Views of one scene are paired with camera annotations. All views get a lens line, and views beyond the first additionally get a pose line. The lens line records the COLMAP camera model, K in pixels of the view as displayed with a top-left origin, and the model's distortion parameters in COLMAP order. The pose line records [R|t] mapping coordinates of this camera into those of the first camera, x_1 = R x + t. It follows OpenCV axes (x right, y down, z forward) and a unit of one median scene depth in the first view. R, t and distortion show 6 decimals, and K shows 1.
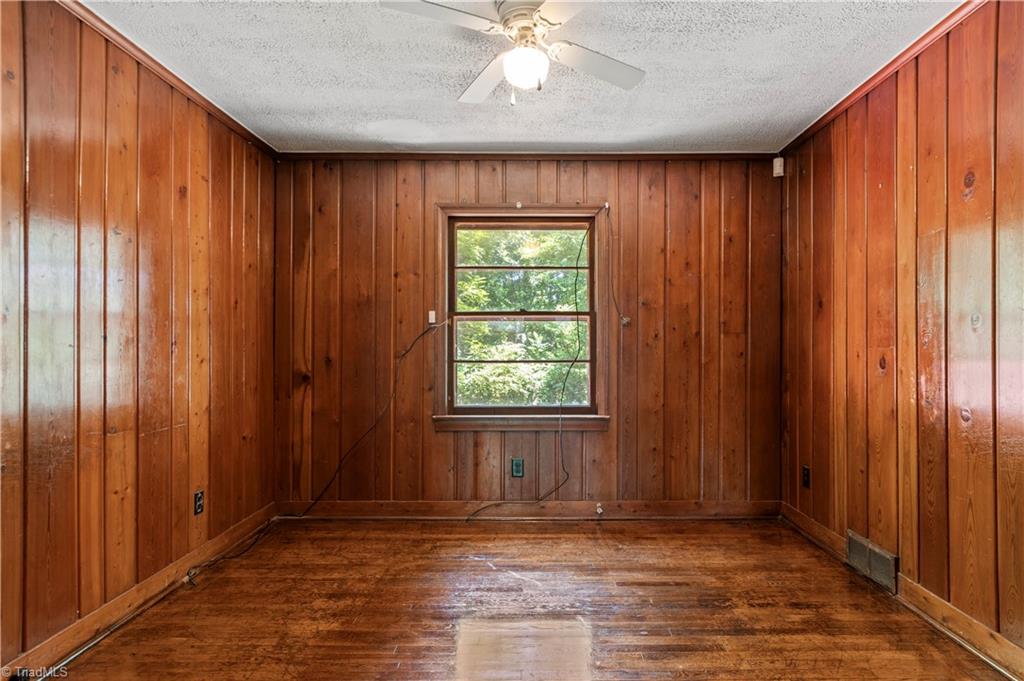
lens RADIAL K [[550.8, 0, 516.2], [0, 550.8, 342.0], [0, 0, 1]] dist [0.000516, 0.000541]
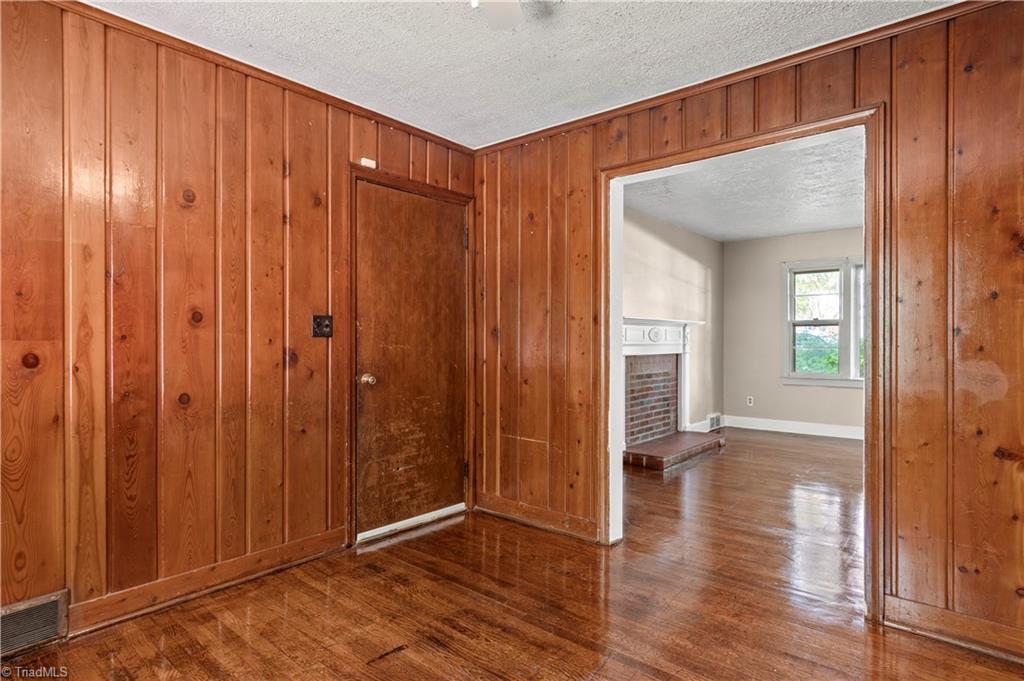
lens RADIAL K [[550.8, 0, 513.9], [0, 550.8, 343.4], [0, 0, 1]] dist [0.000516, 0.000541]
pose [[-0.777527, 0.002262, 0.628846, -0.423759], [-0.001253, 0.999986, -0.005146, 0.019296], [-0.628849, -0.004789, -0.777513, 1.392569]]
